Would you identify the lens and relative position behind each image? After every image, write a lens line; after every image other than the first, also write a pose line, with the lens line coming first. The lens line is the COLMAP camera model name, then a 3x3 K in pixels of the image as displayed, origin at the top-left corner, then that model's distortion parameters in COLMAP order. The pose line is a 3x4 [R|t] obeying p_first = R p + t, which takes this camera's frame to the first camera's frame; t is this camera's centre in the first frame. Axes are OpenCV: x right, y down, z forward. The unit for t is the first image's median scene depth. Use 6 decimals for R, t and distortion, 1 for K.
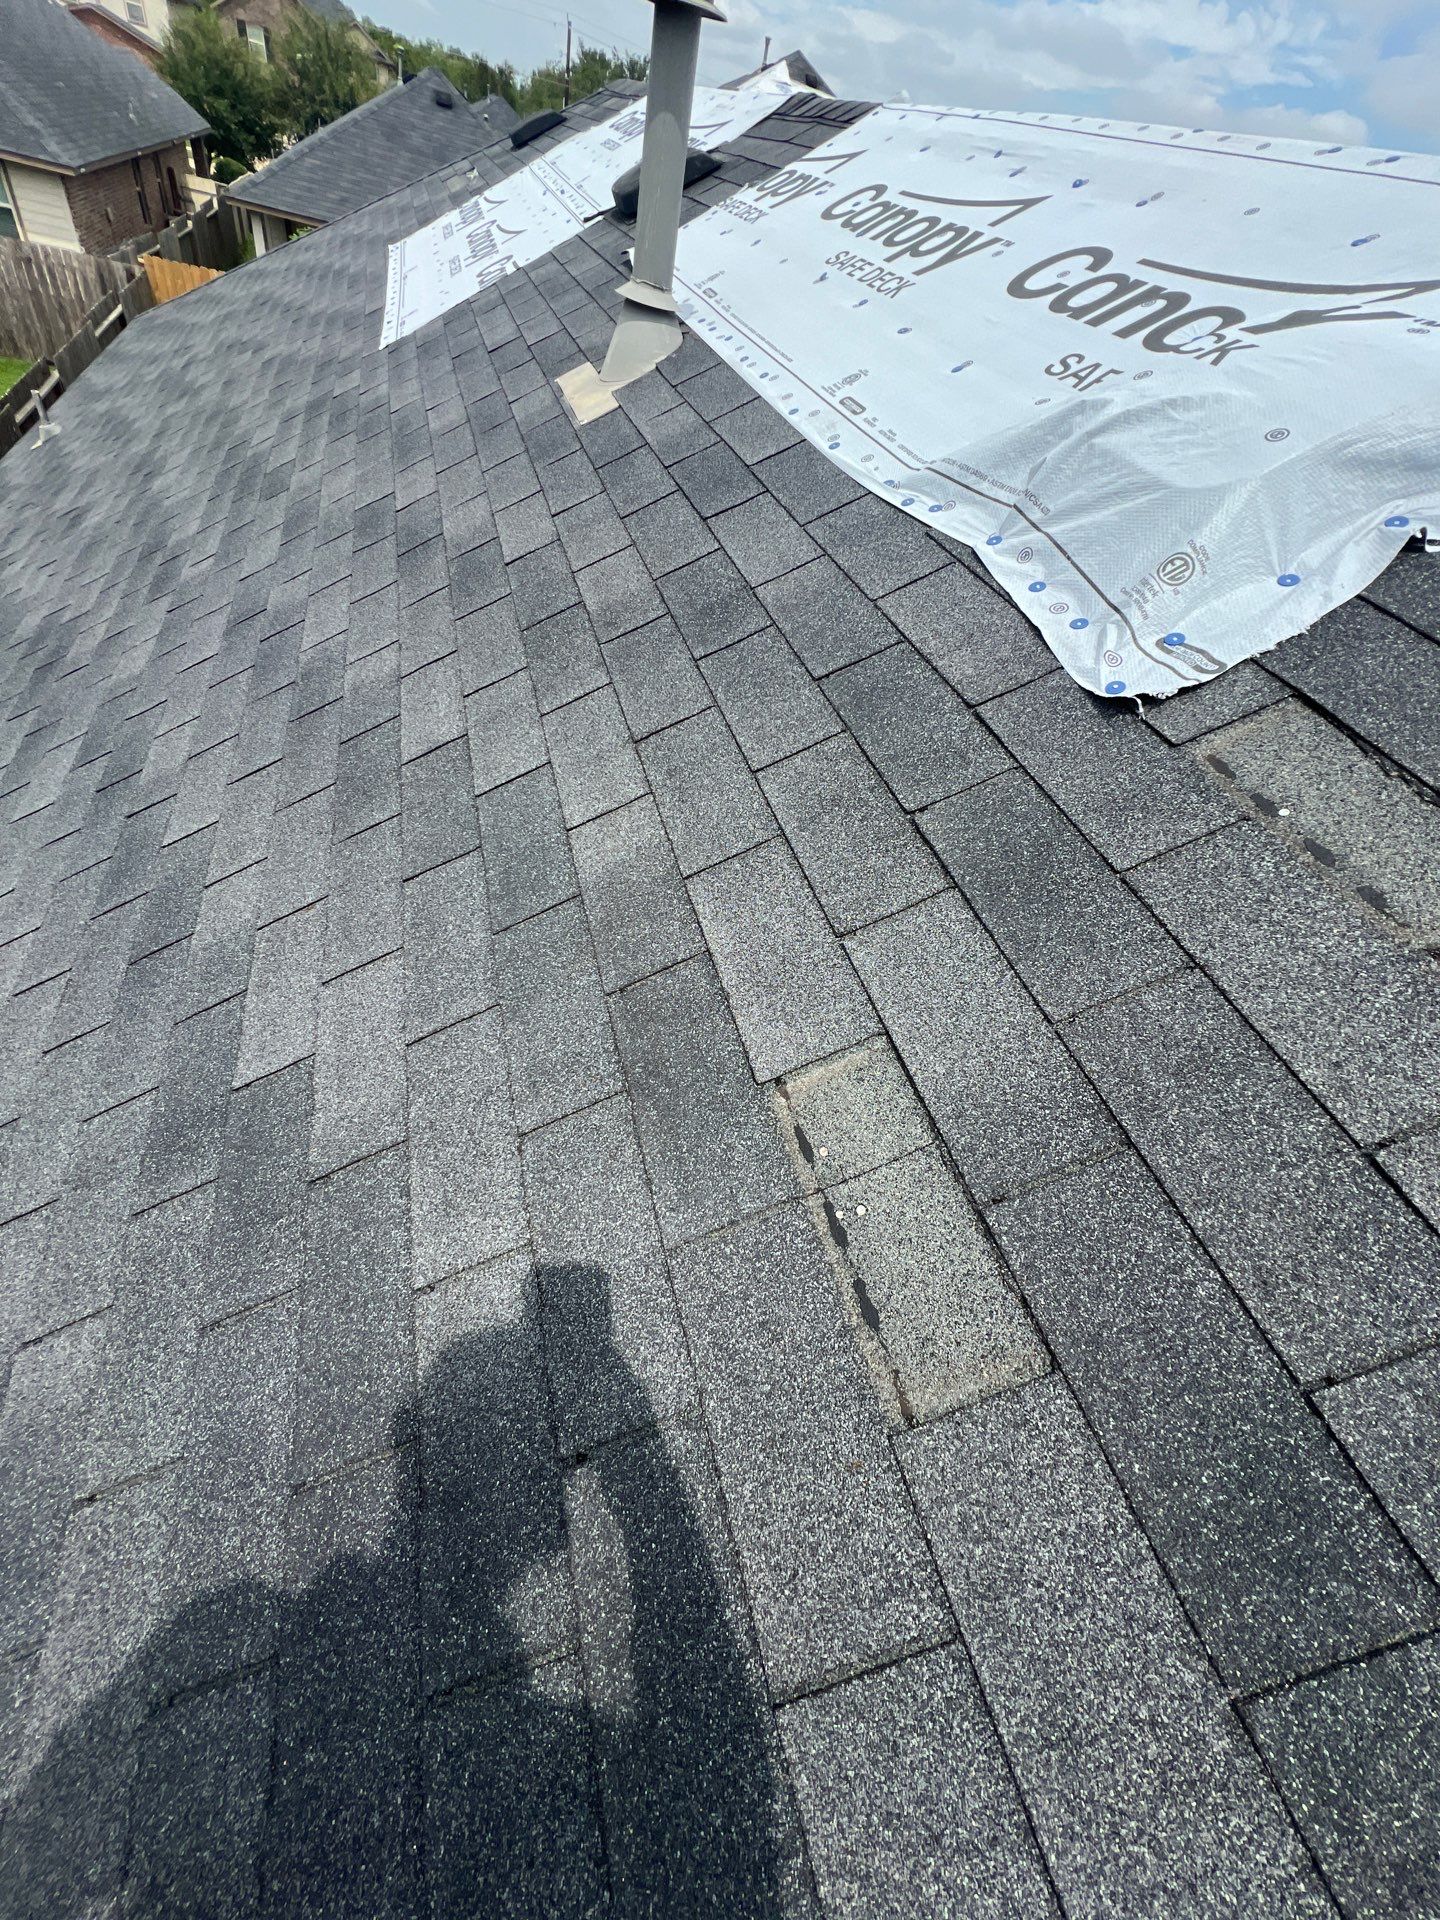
lens RADIAL K [[769.4, 0, 729.6], [0, 769.4, 957.4], [0, 0, 1]] dist [-0.002668, 0.000343]
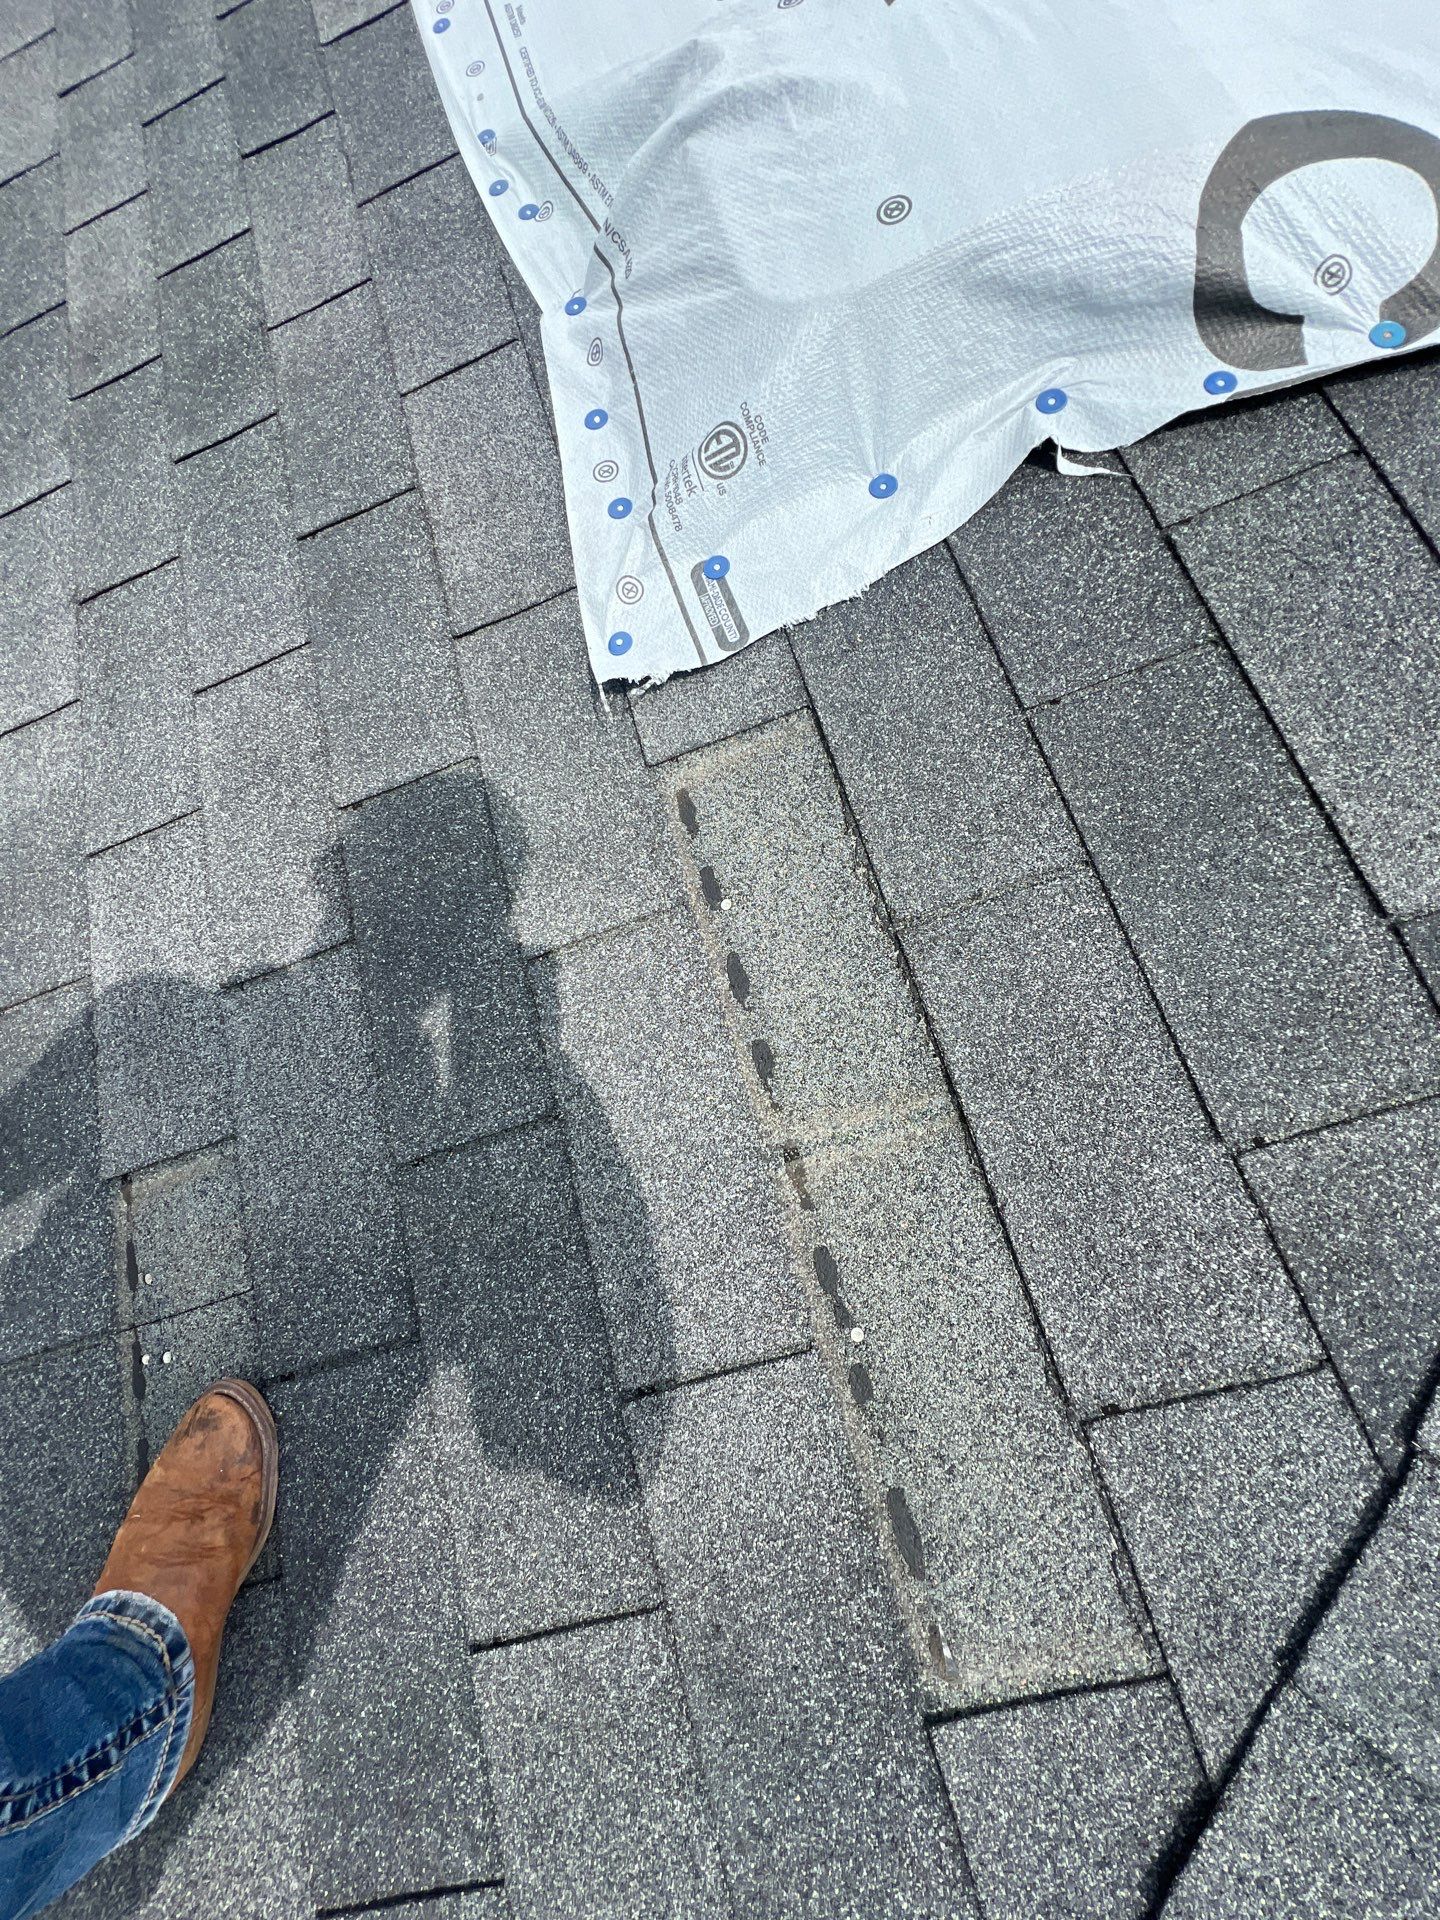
lens RADIAL K [[769.4, 0, 730.3], [0, 769.4, 959.6], [0, 0, 1]] dist [-0.002668, 0.000343]
pose [[0.996010, 0.027139, 0.085020, 0.365182], [-0.056620, 0.928535, 0.366901, -0.229832], [-0.068987, -0.370251, 0.926367, 0.152279]]
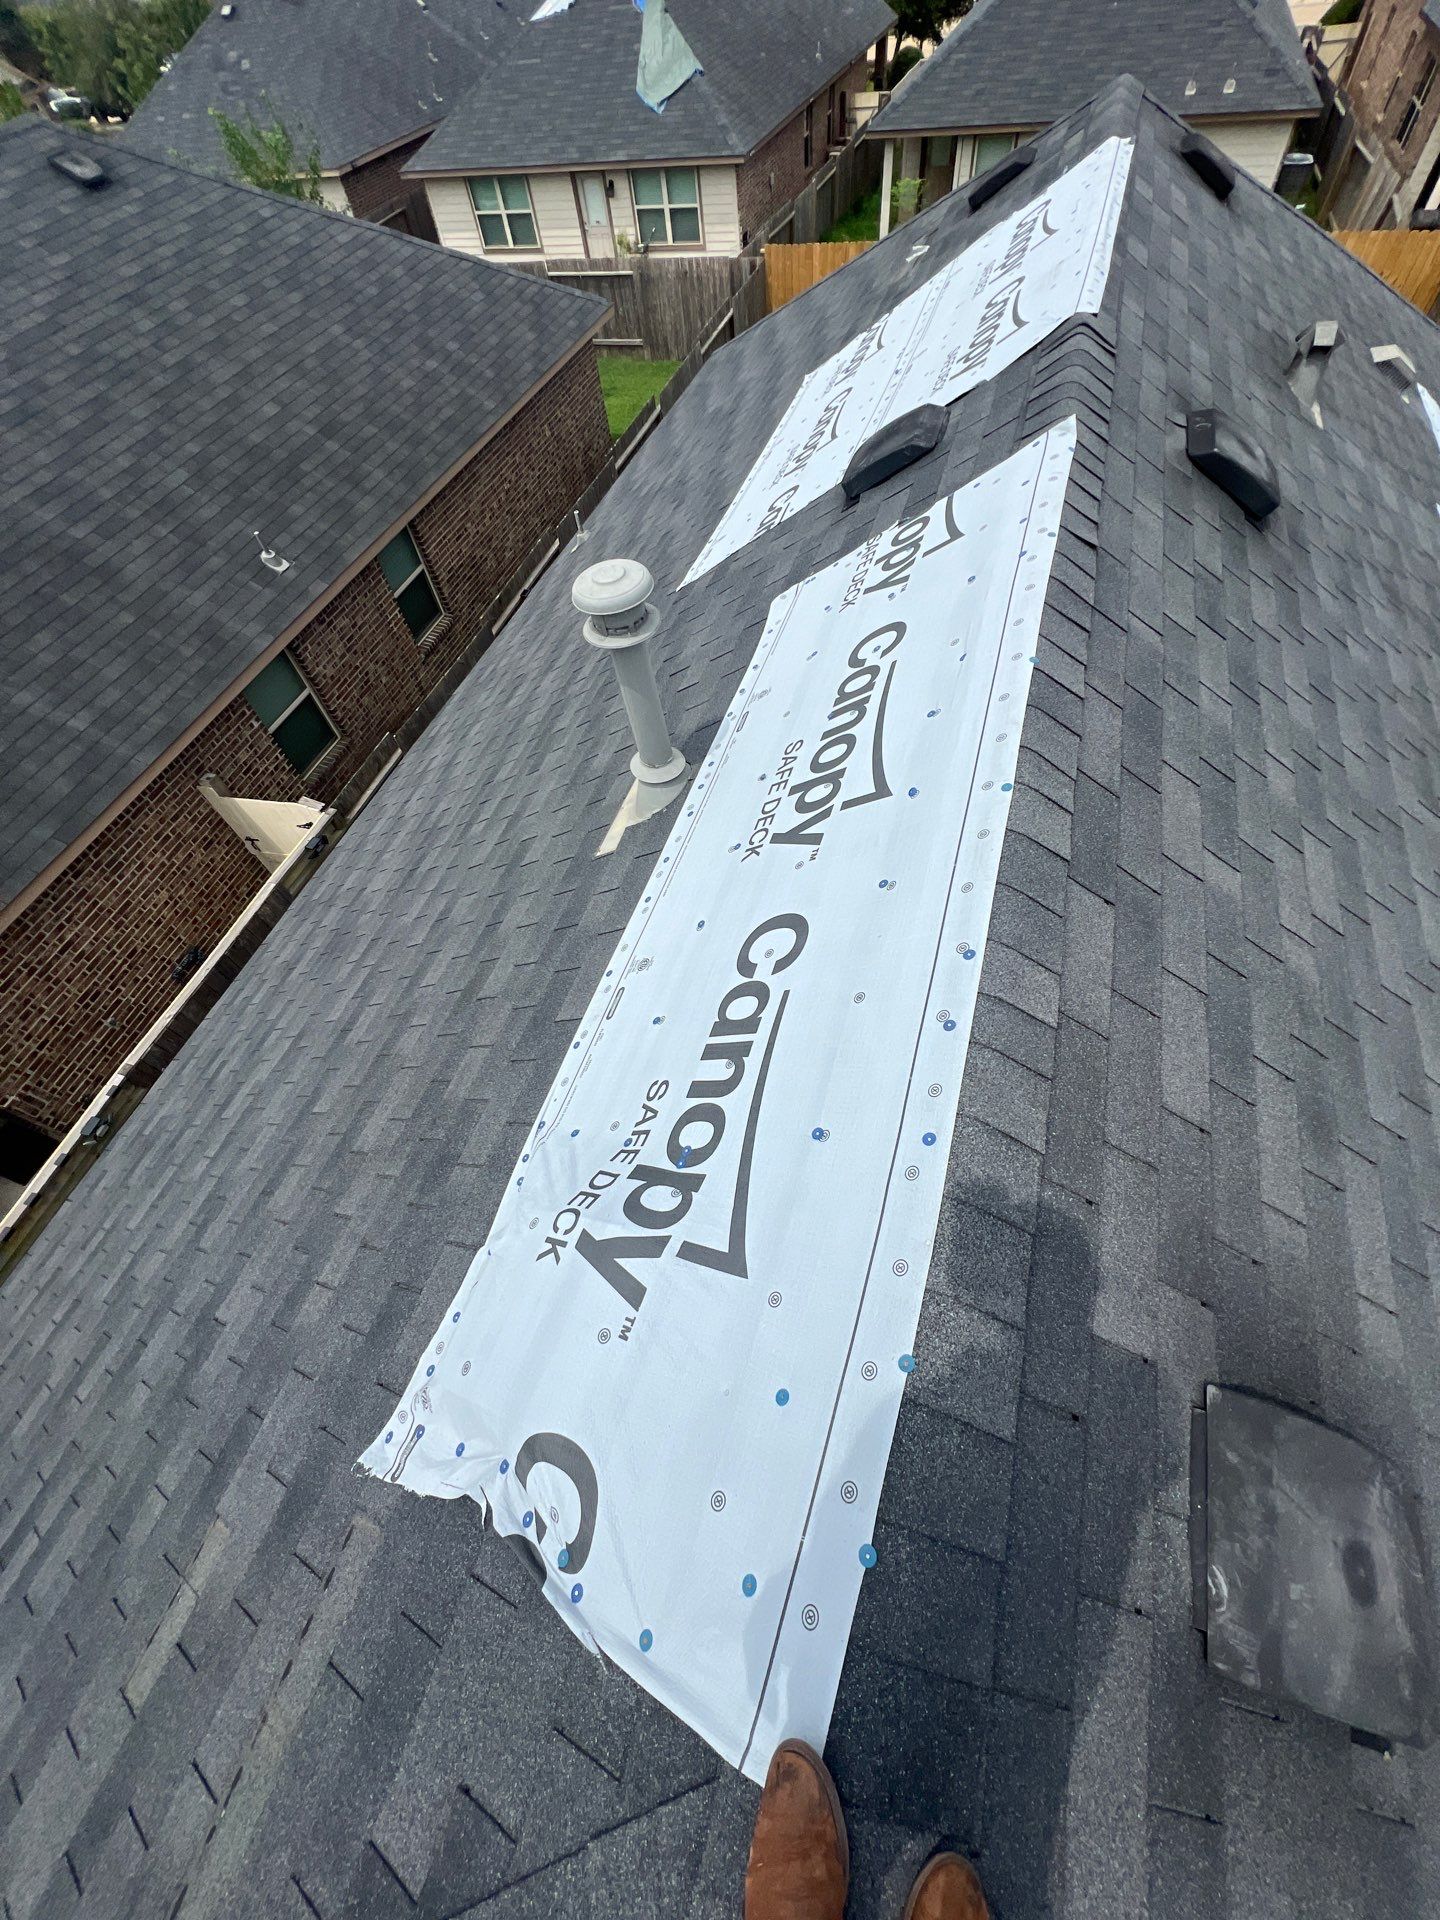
lens RADIAL K [[769.4, 0, 730.8], [0, 769.4, 958.3], [0, 0, 1]] dist [-0.002668, 0.000343]
pose [[0.783489, 0.291604, -0.548736, 1.150960], [-0.211660, 0.955485, 0.205546, -1.256847], [0.584247, -0.044898, 0.810333, 0.066110]]
